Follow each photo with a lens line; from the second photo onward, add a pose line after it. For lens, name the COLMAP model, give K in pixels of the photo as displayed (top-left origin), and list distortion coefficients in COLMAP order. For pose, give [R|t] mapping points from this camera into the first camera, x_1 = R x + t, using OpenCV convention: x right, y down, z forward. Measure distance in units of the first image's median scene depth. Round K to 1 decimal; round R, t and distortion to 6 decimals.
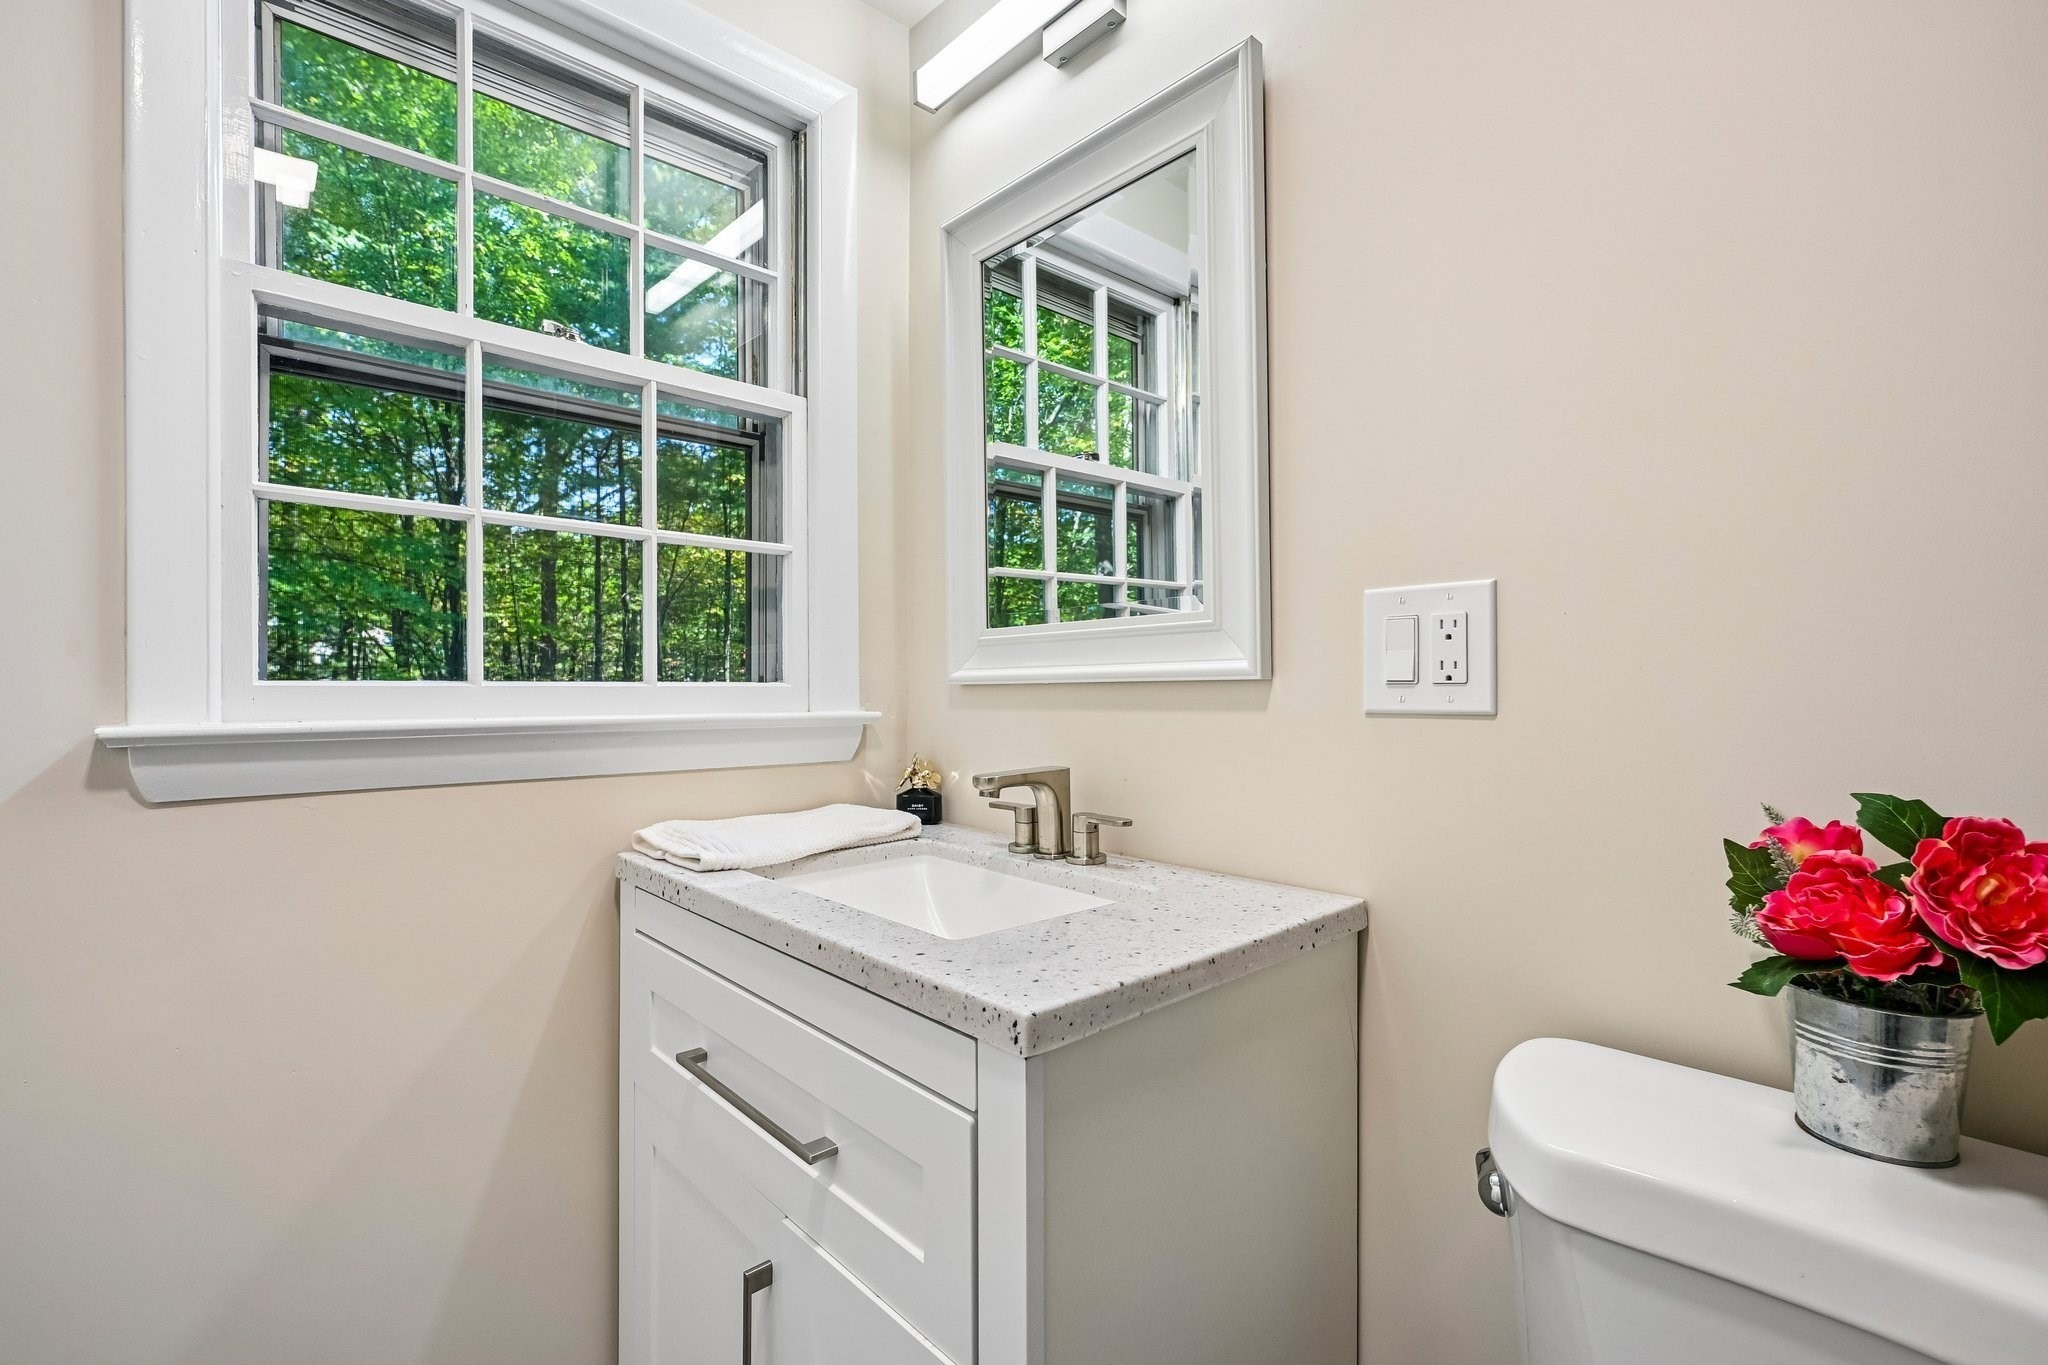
lens RADIAL K [[916.7, 0, 1023.5], [0, 916.7, 679.1], [0, 0, 1]] dist [0.002058, 0.000381]
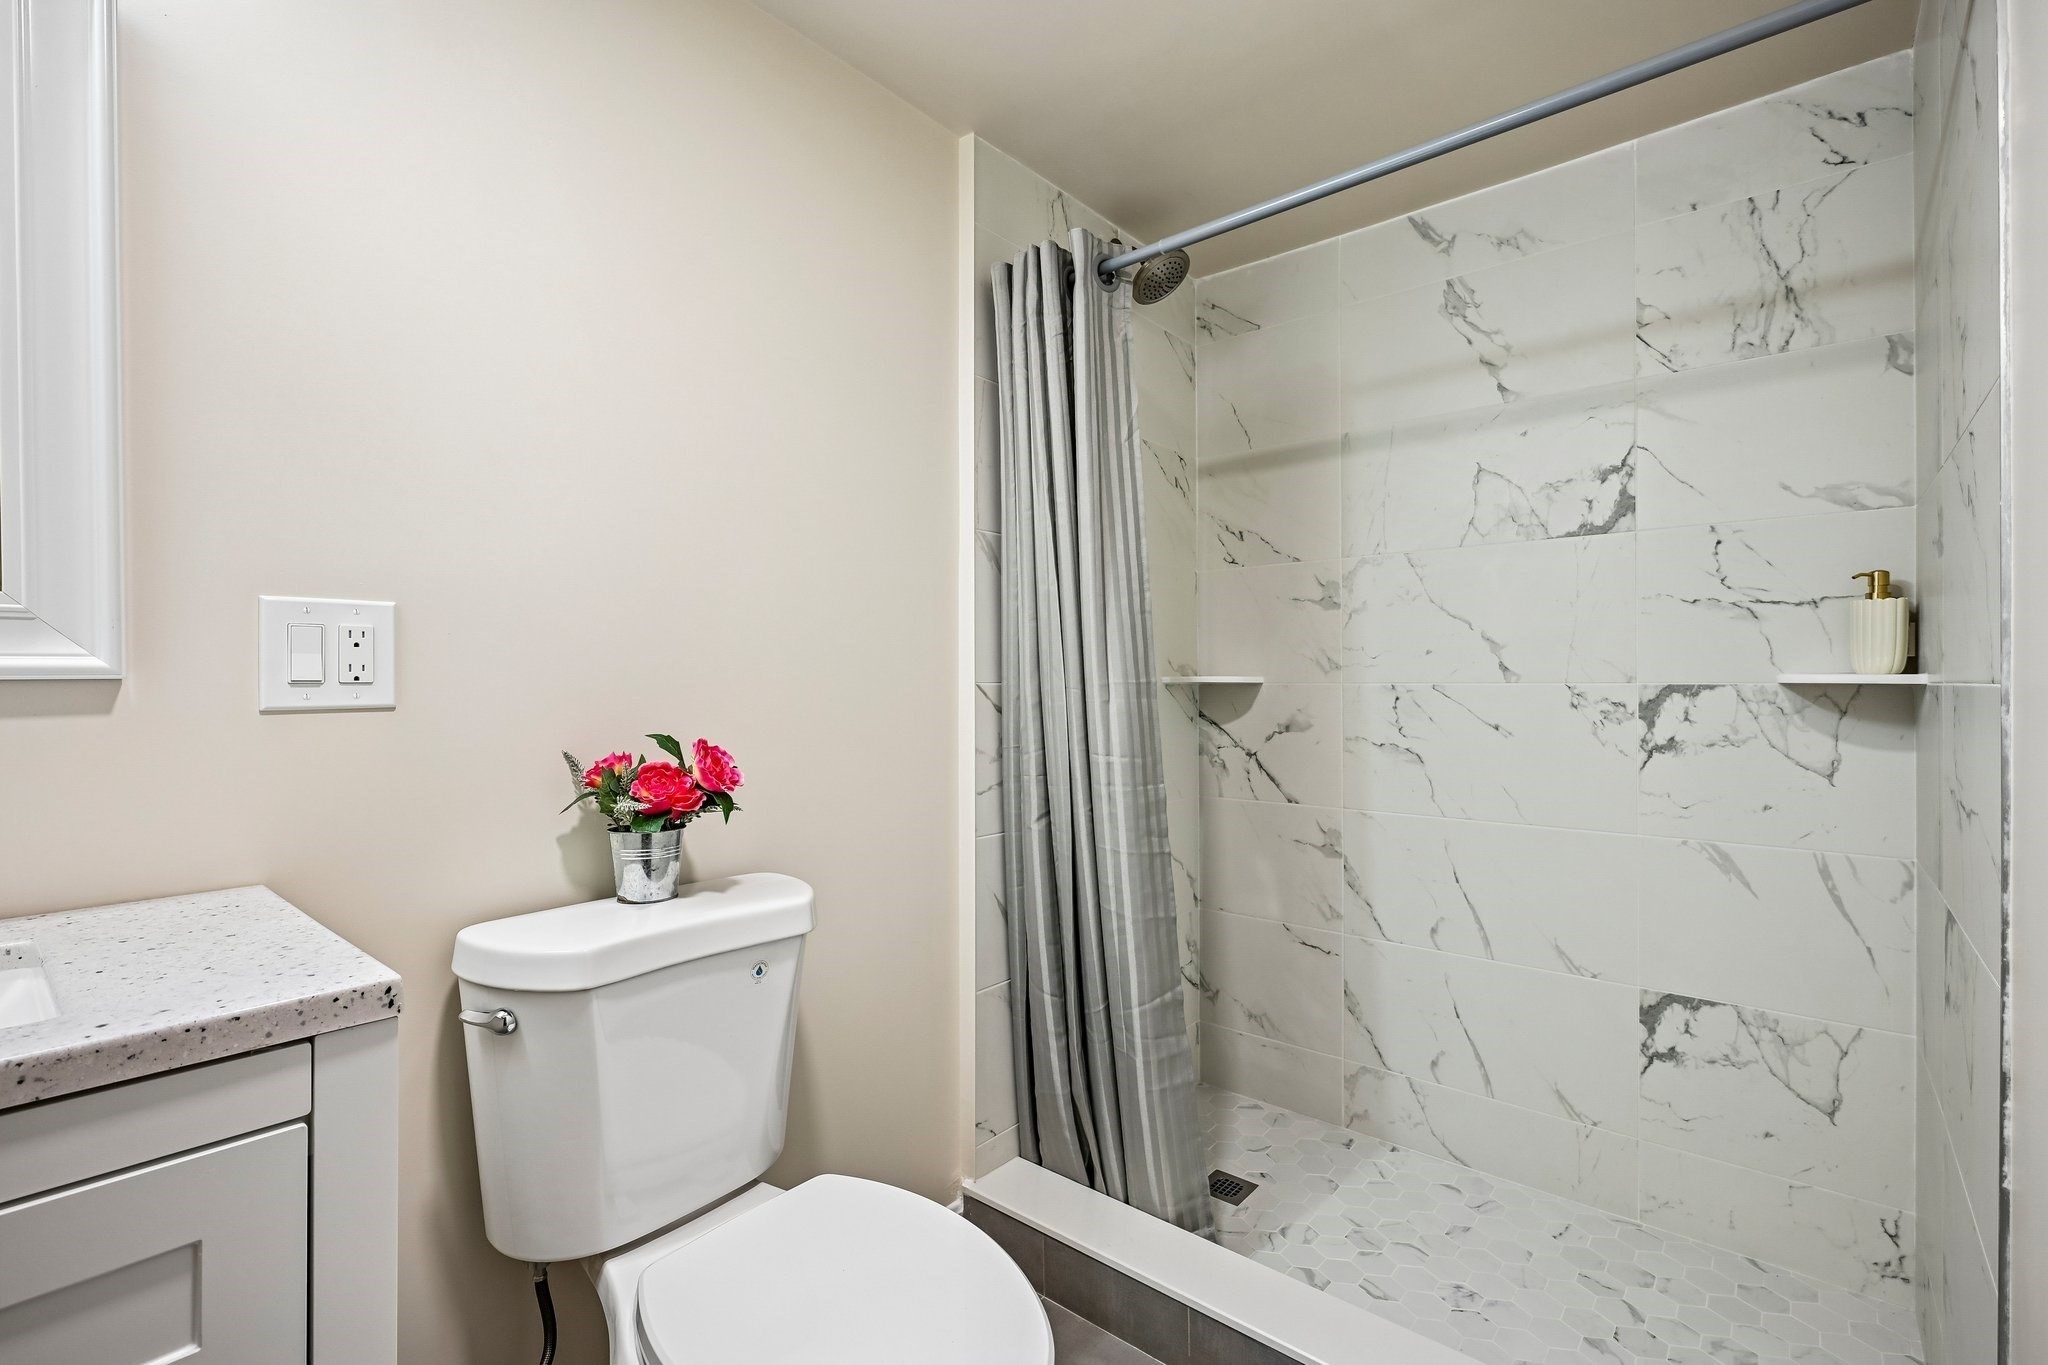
lens RADIAL K [[916.7, 0, 1023.5], [0, 916.7, 679.1], [0, 0, 1]] dist [0.002058, 0.000381]
pose [[-0.118834, 0.004142, 0.992906, -0.867284], [-0.006557, 0.999966, -0.004956, -0.000333], [-0.992892, -0.007099, -0.118803, 0.267206]]
